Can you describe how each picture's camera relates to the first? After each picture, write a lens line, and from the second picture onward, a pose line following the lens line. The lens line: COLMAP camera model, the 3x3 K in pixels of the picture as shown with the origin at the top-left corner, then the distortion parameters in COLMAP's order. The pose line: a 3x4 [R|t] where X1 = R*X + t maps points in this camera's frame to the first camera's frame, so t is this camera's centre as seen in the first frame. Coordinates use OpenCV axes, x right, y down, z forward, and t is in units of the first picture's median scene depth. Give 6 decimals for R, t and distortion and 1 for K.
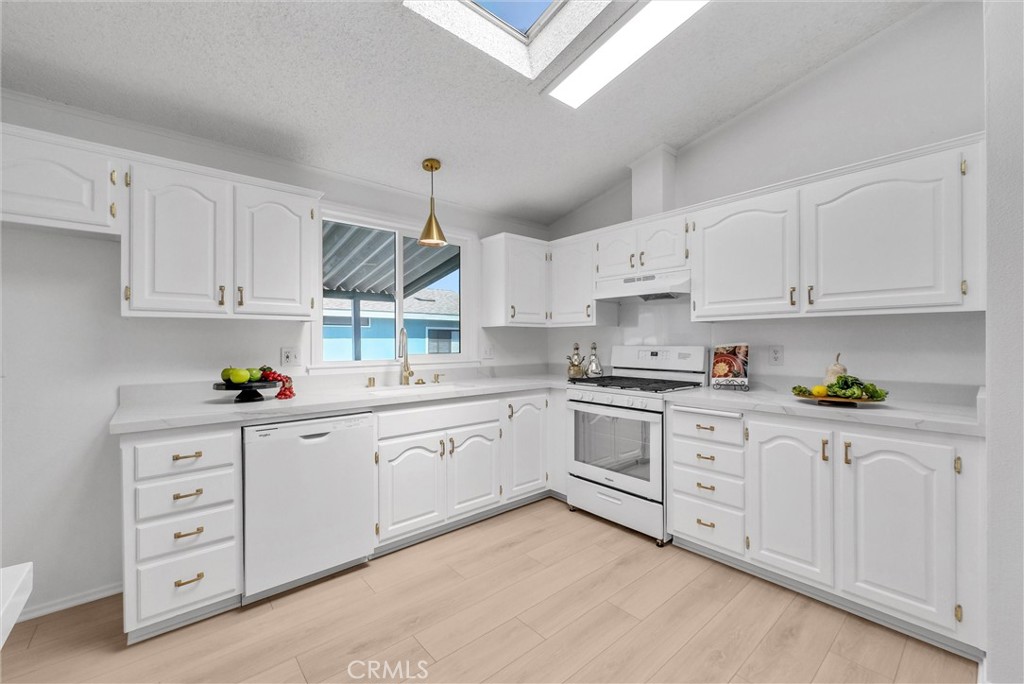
lens RADIAL K [[414.3, 0, 515.7], [0, 414.3, 342.9], [0, 0, 1]] dist [0.001525, 0.000022]
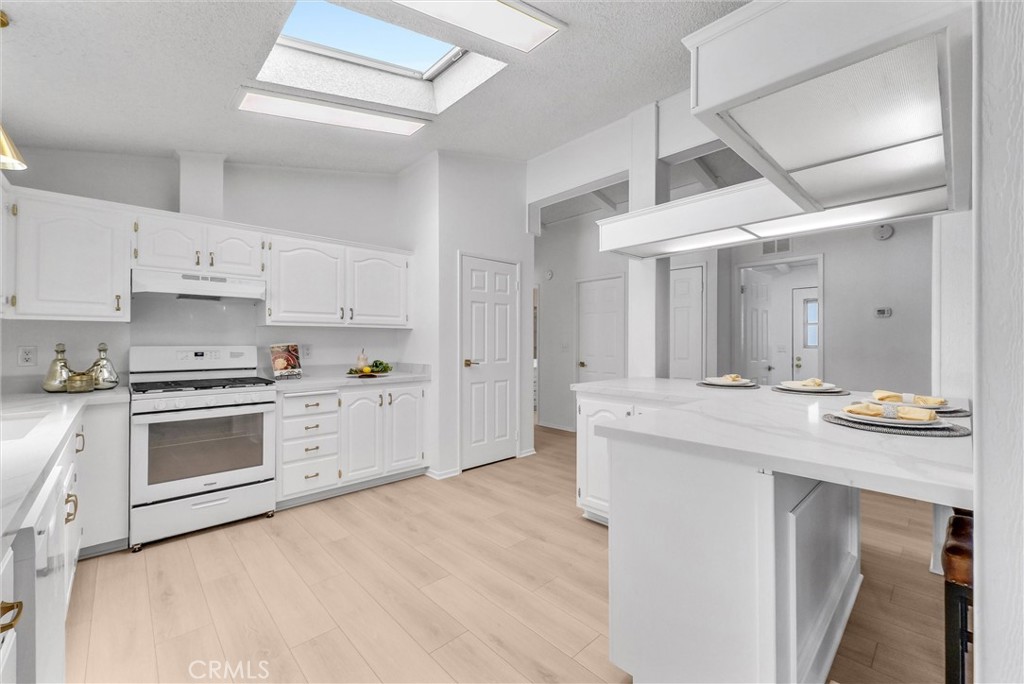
lens RADIAL K [[421.1, 0, 512.4], [0, 421.1, 338.3], [0, 0, 1]] dist [0.001432, -0.000035]
pose [[-0.038039, 0.011002, 0.999216, -0.833669], [0.003214, 0.999936, -0.010887, 0.002630], [-0.999271, 0.002797, -0.038072, 0.349267]]
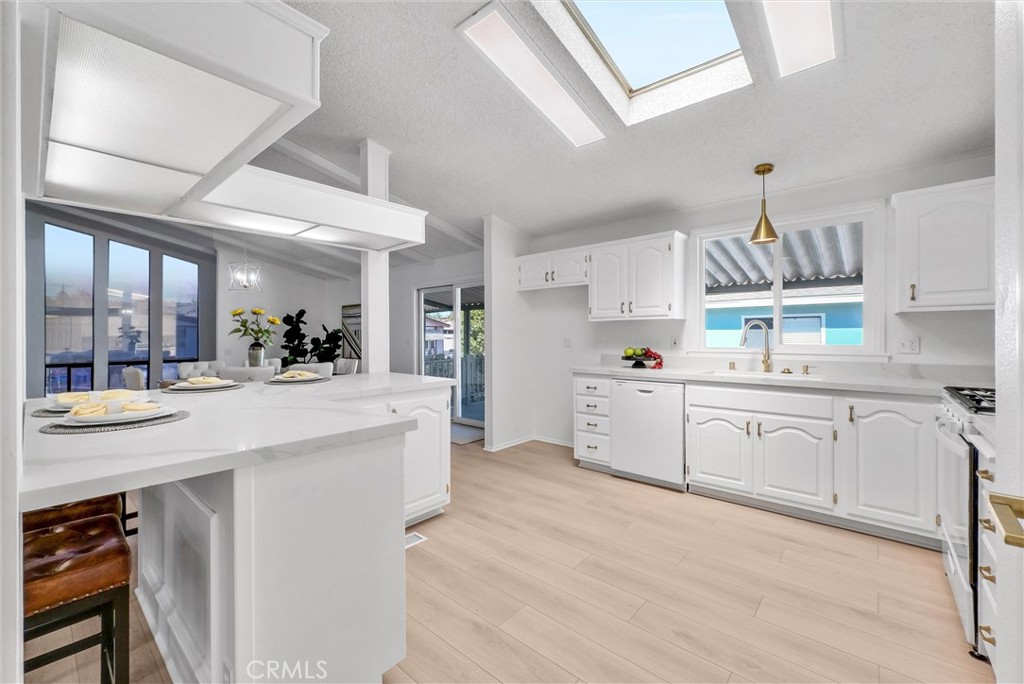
lens RADIAL K [[421.1, 0, 512.4], [0, 421.1, 338.3], [0, 0, 1]] dist [0.001432, -0.000035]
pose [[0.143479, 0.012787, -0.989571, 0.842117], [0.001755, 0.999912, 0.013175, -0.003473], [0.989652, -0.003627, 0.143444, 0.202372]]
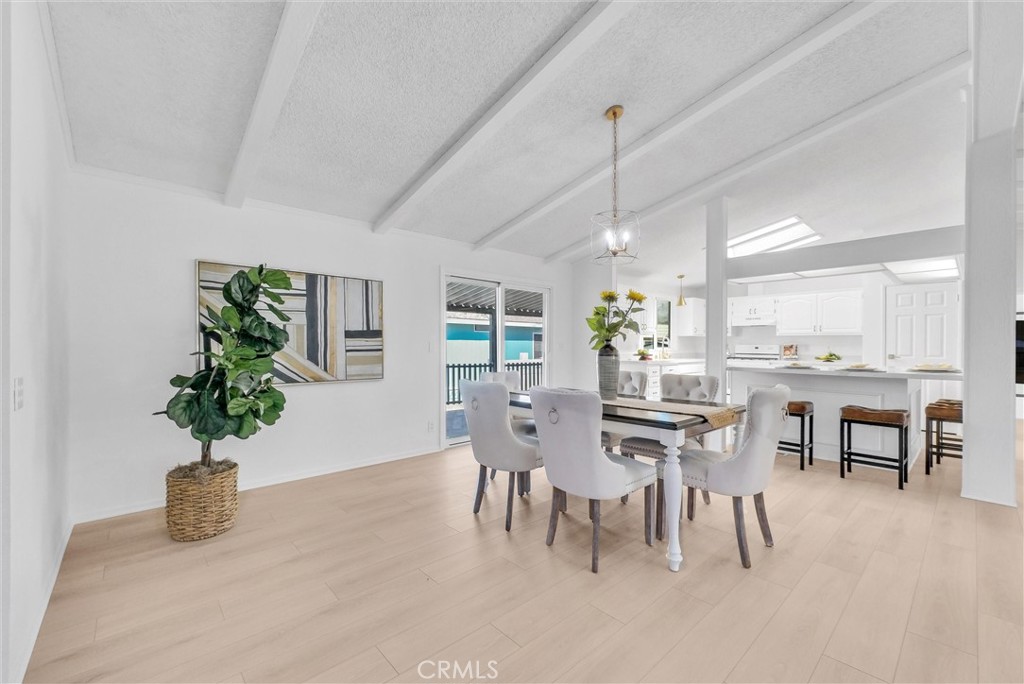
lens RADIAL K [[415.9, 0, 513.0], [0, 415.9, 347.7], [0, 0, 1]] dist [0.002183, -0.000043]
pose [[0.999718, 0.011777, 0.020640, -1.435708], [-0.011817, 0.999929, 0.001802, 0.046062], [-0.020617, -0.002045, 0.999785, -1.799746]]
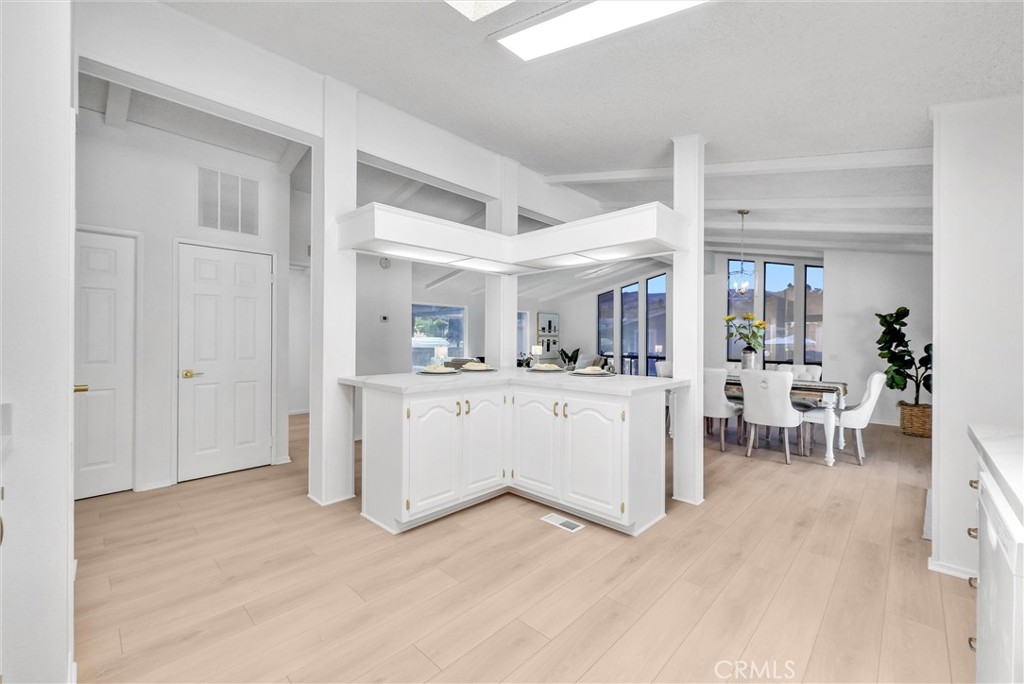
lens RADIAL K [[421.1, 0, 512.4], [0, 421.1, 338.3], [0, 0, 1]] dist [0.001432, -0.000035]
pose [[-0.995412, 0.000877, -0.095674, 0.104147], [0.000699, 0.999998, 0.001896, -0.005051], [0.095675, 0.001820, -0.995411, 1.151555]]
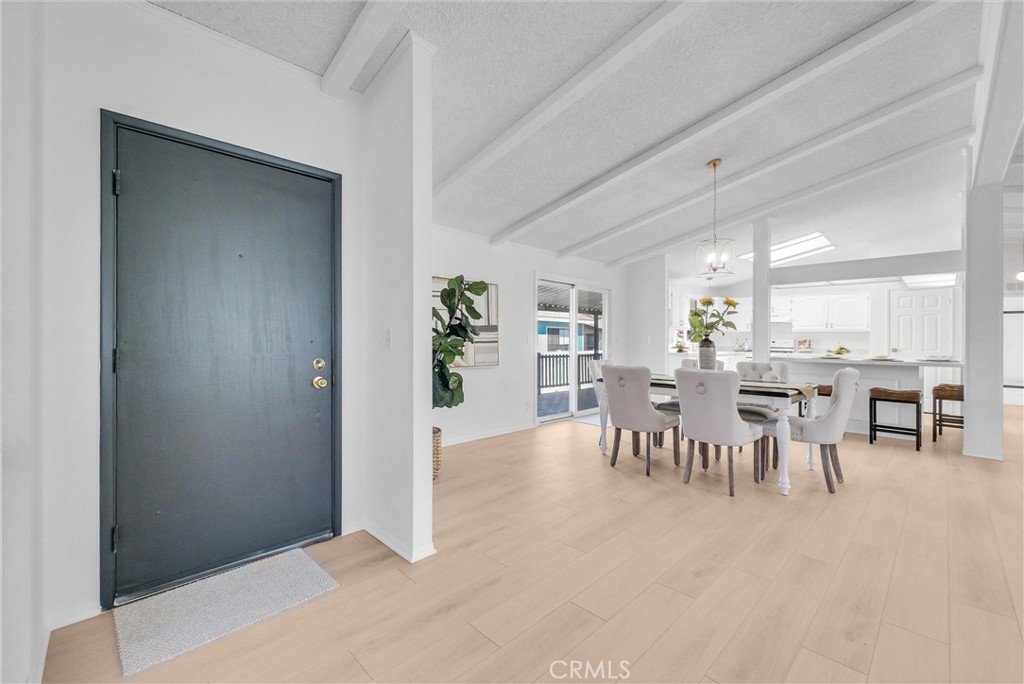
lens RADIAL K [[421.1, 0, 512.4], [0, 421.1, 338.3], [0, 0, 1]] dist [0.001432, -0.000035]
pose [[0.998146, 0.017788, 0.058203, -1.939871], [-0.017552, 0.999836, -0.004568, 0.054781], [-0.058275, 0.003538, 0.998294, -2.138011]]
